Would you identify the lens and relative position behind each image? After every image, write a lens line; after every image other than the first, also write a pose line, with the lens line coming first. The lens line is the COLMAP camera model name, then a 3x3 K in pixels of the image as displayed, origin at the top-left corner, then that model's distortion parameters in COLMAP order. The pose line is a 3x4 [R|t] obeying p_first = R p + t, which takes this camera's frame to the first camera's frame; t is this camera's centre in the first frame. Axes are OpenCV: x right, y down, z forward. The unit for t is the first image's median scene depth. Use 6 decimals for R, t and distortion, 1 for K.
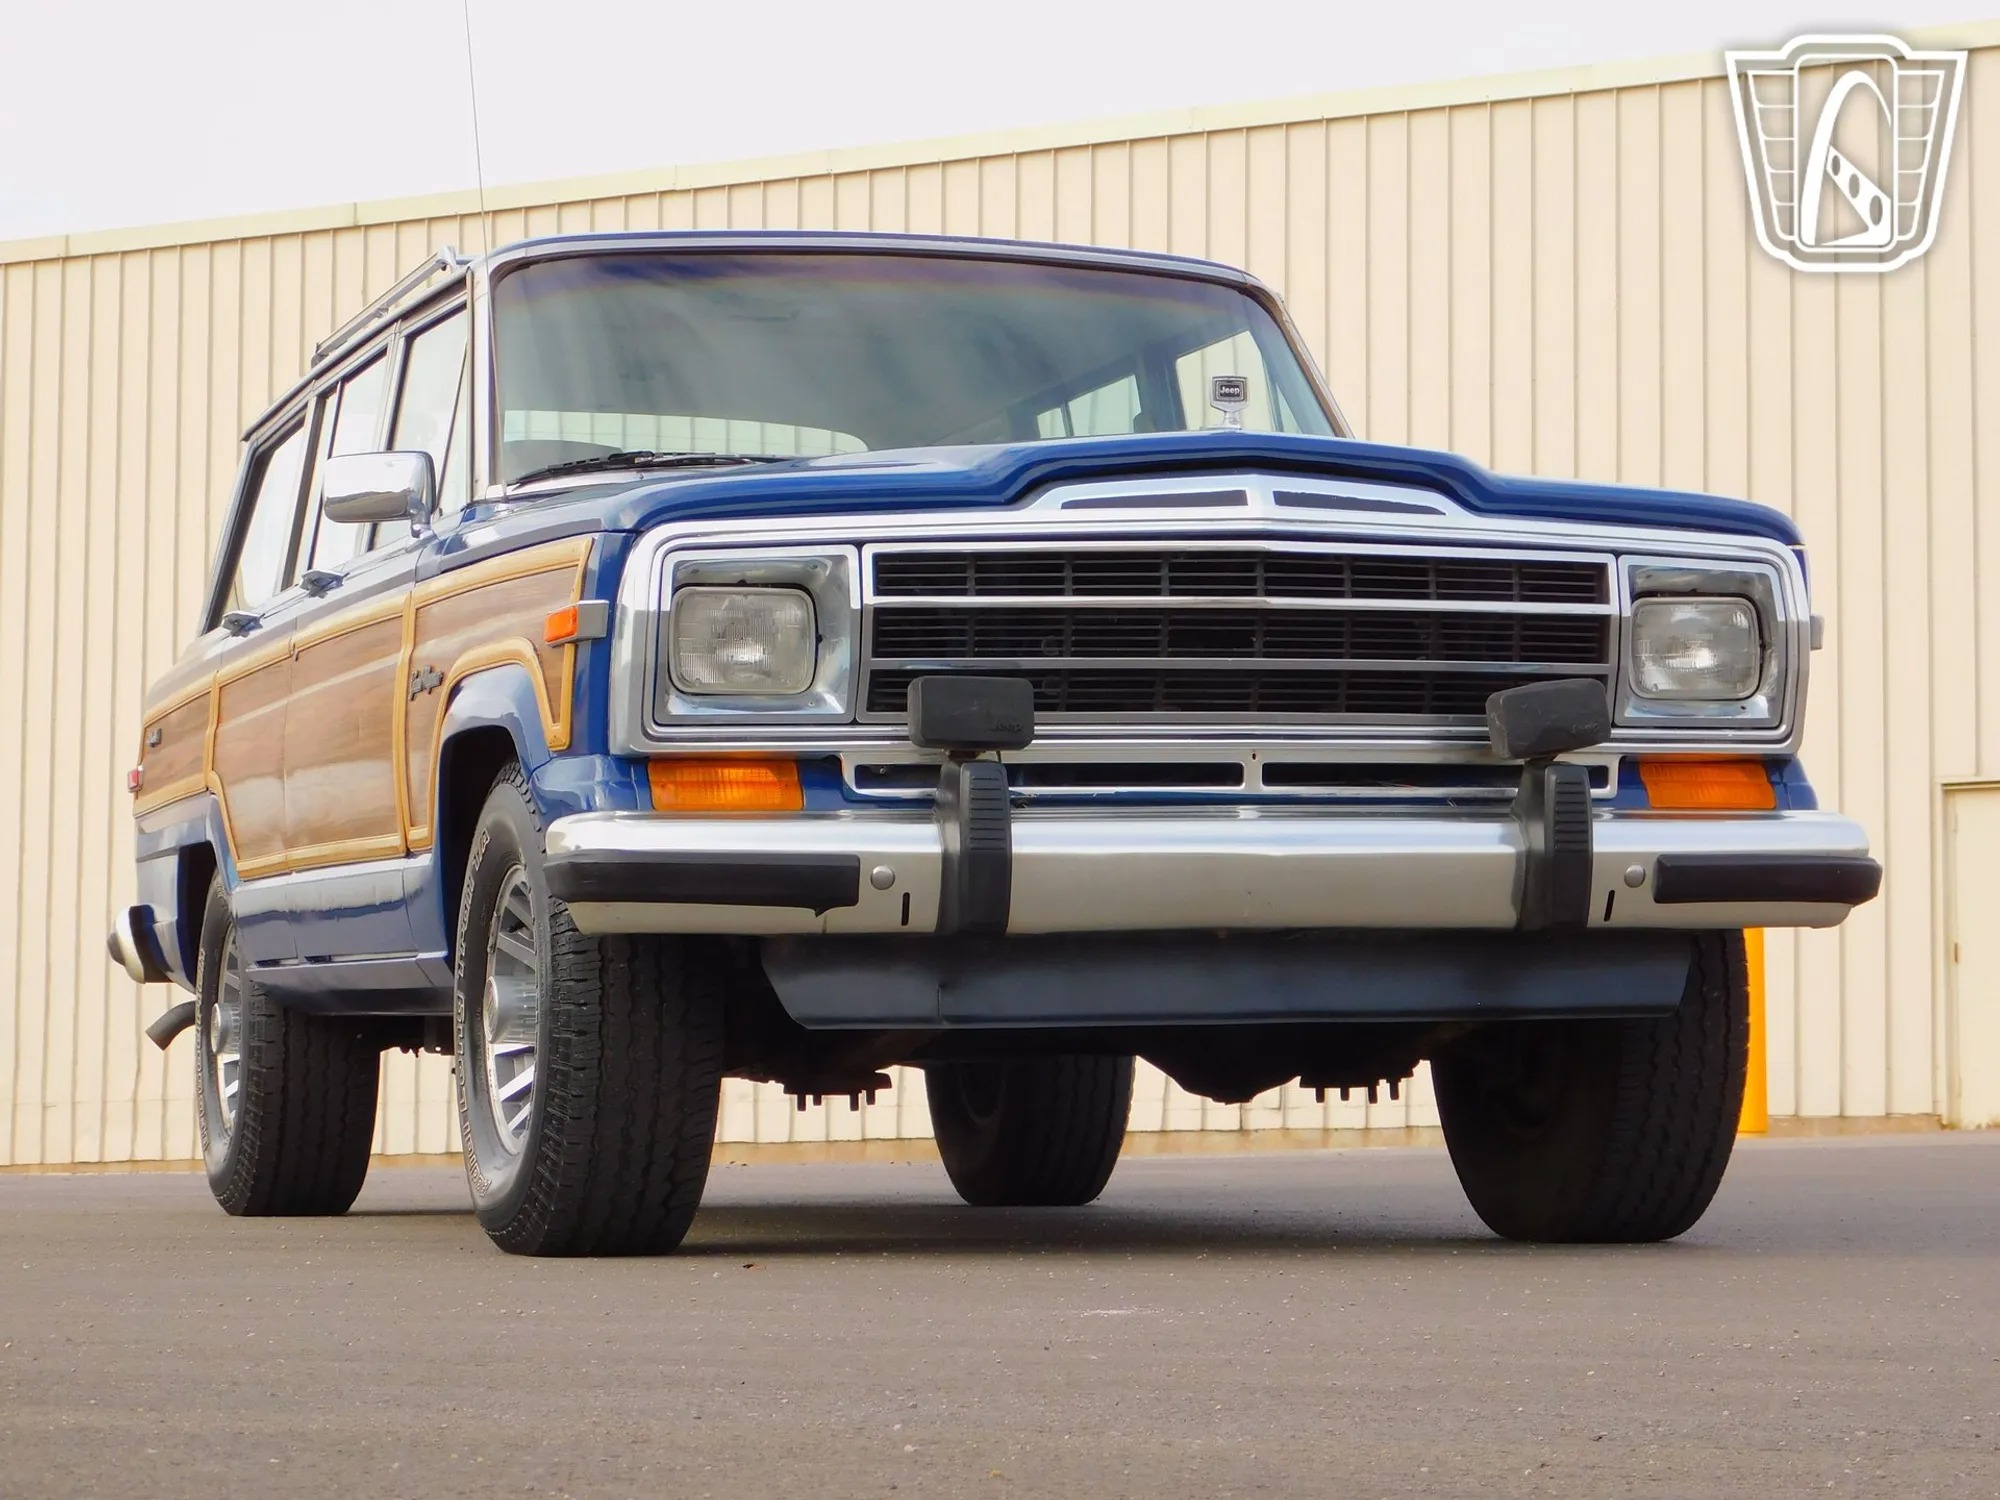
lens RADIAL K [[5329.4, 0, 997.0], [0, 5329.4, 747.4], [0, 0, 1]] dist [0.095819, 0.029215]
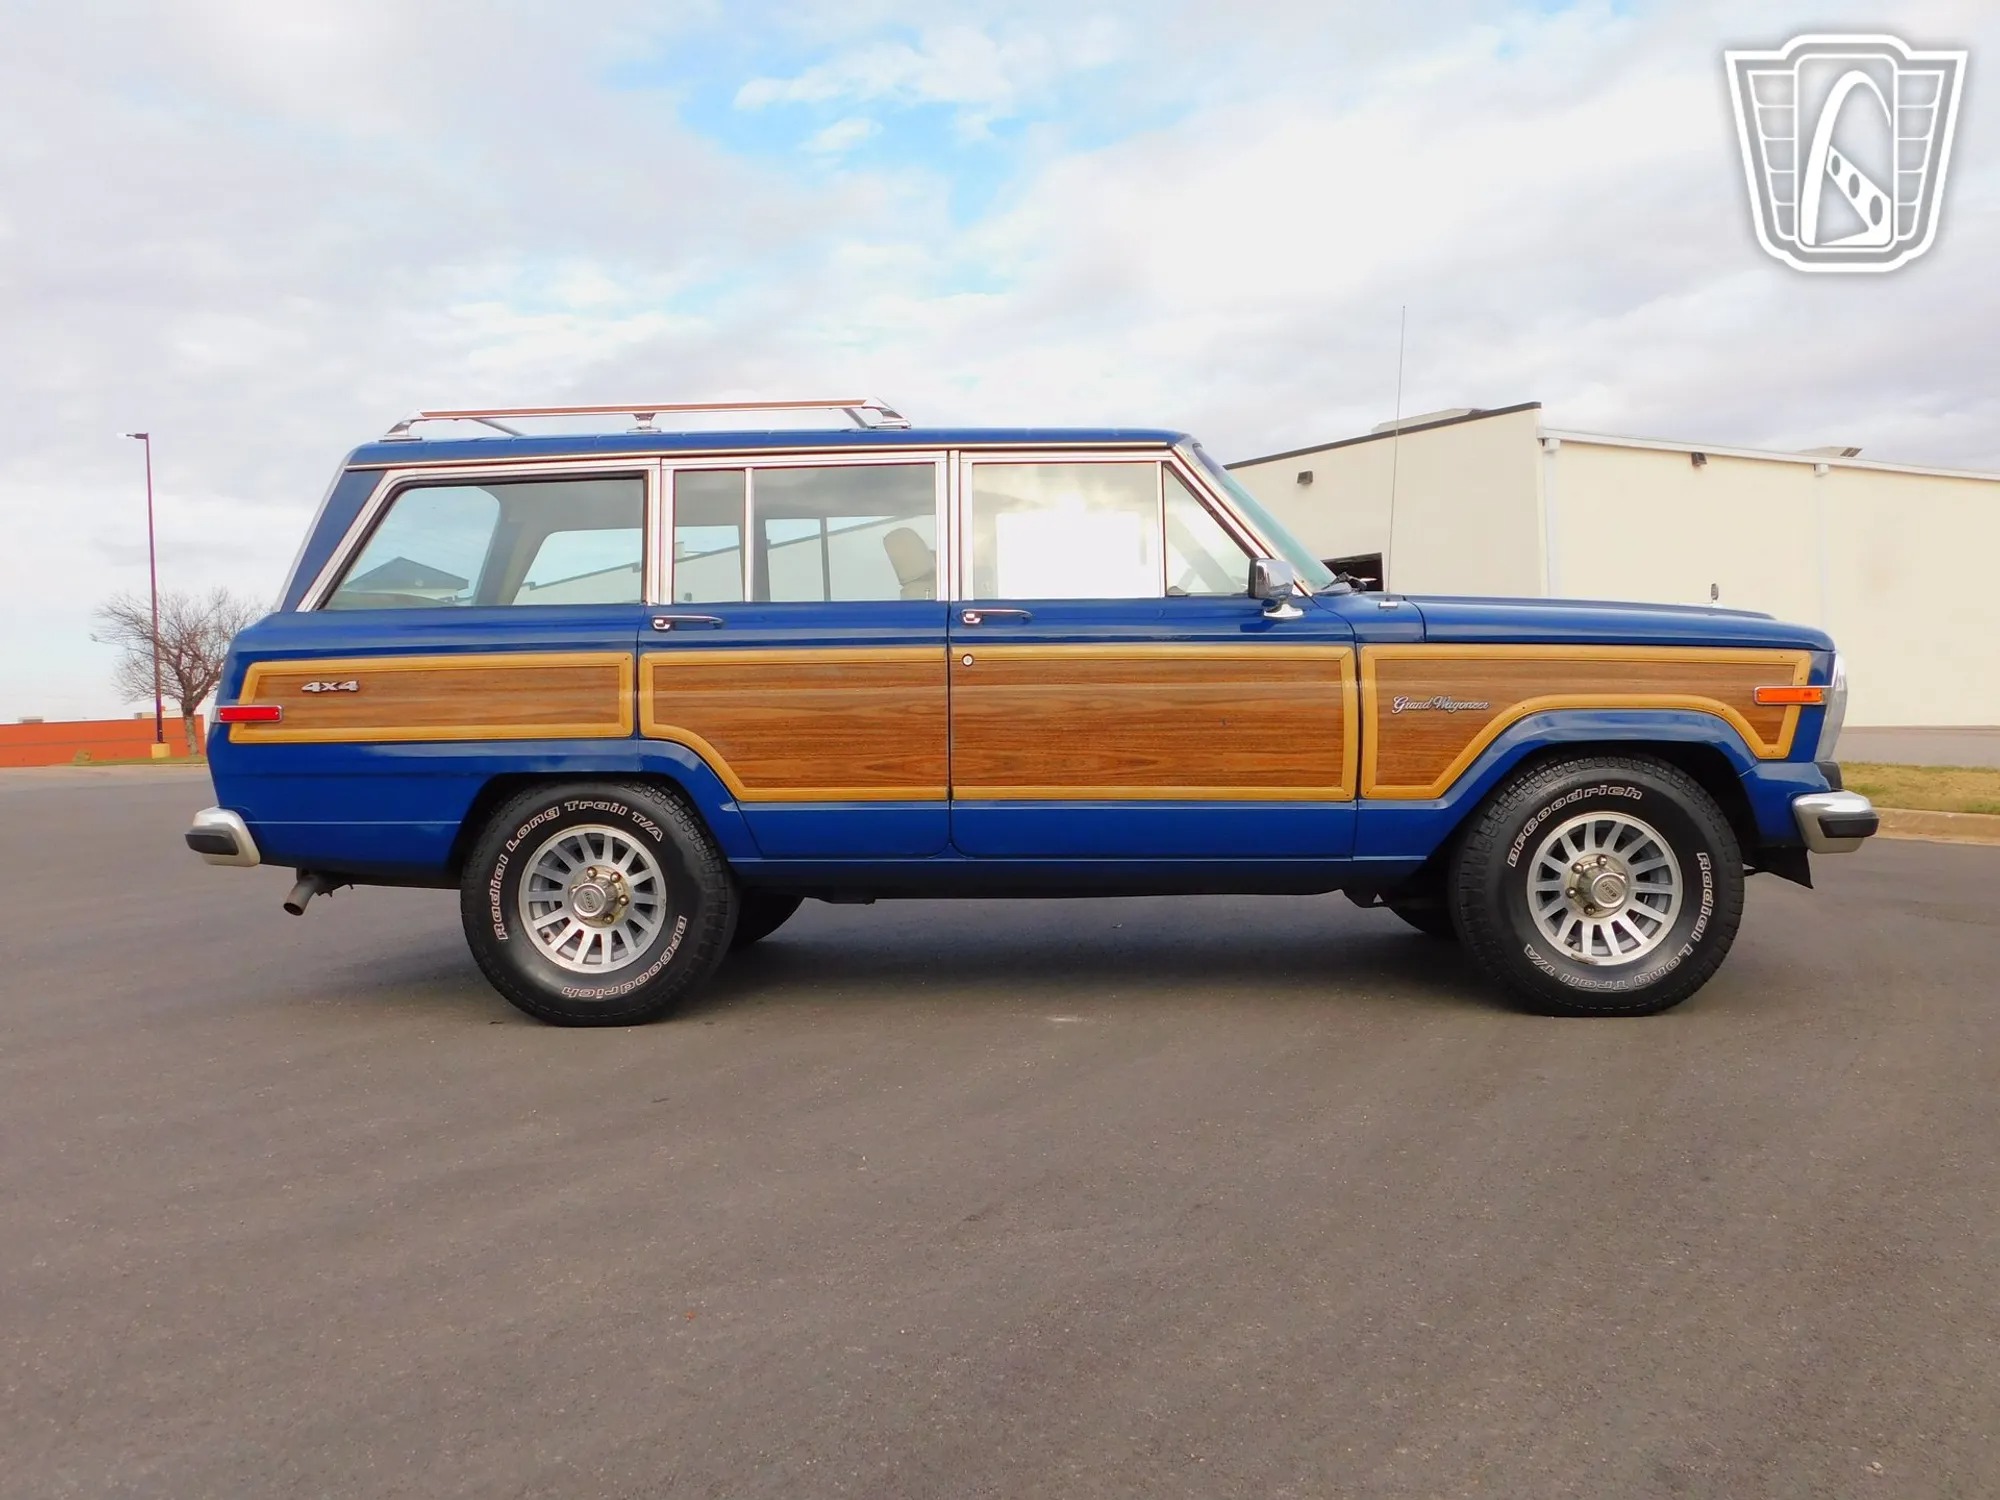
lens RADIAL K [[1767.8, 0, 997.6], [0, 1767.8, 744.3], [0, 0, 1]] dist [-0.009590, -0.001340]
pose [[0.335309, -0.031339, 0.941587, -0.791680], [-0.042747, 0.997911, 0.048436, -0.023988], [-0.941138, -0.056491, 0.333269, 1.054810]]
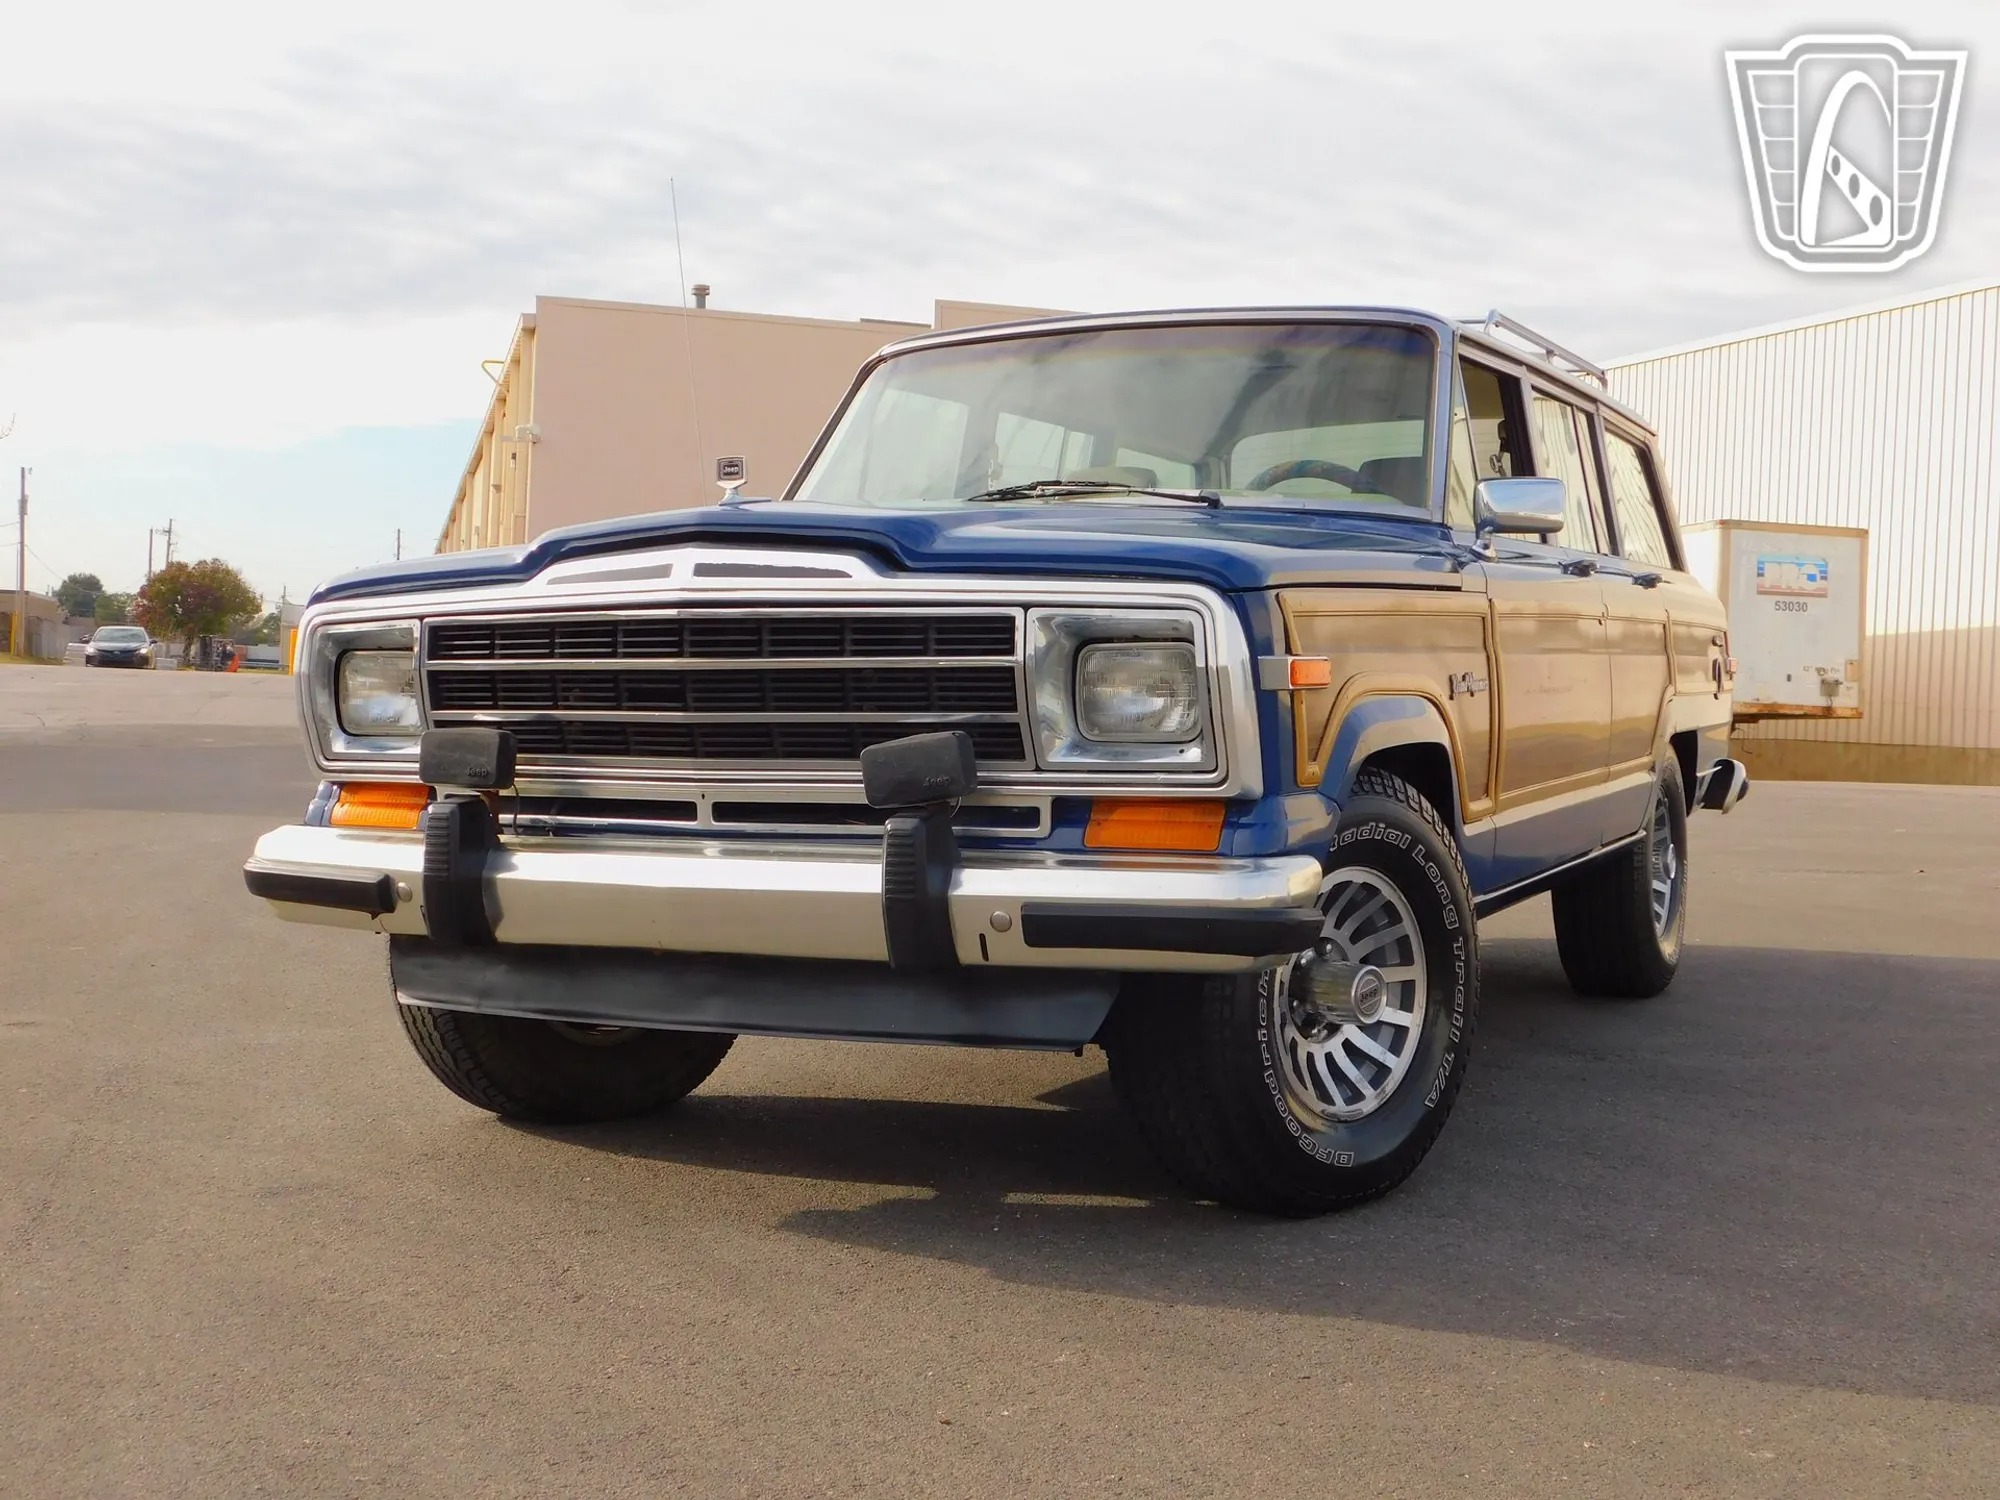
lens RADIAL K [[2421.1, 0, 994.2], [0, 2421.1, 746.6], [0, 0, 1]] dist [-0.014915, -0.012985]
pose [[0.736280, 0.034005, -0.675822, 0.445247], [0.034574, 0.995542, 0.087759, -0.052377], [0.675794, -0.087981, 0.731821, 0.667725]]
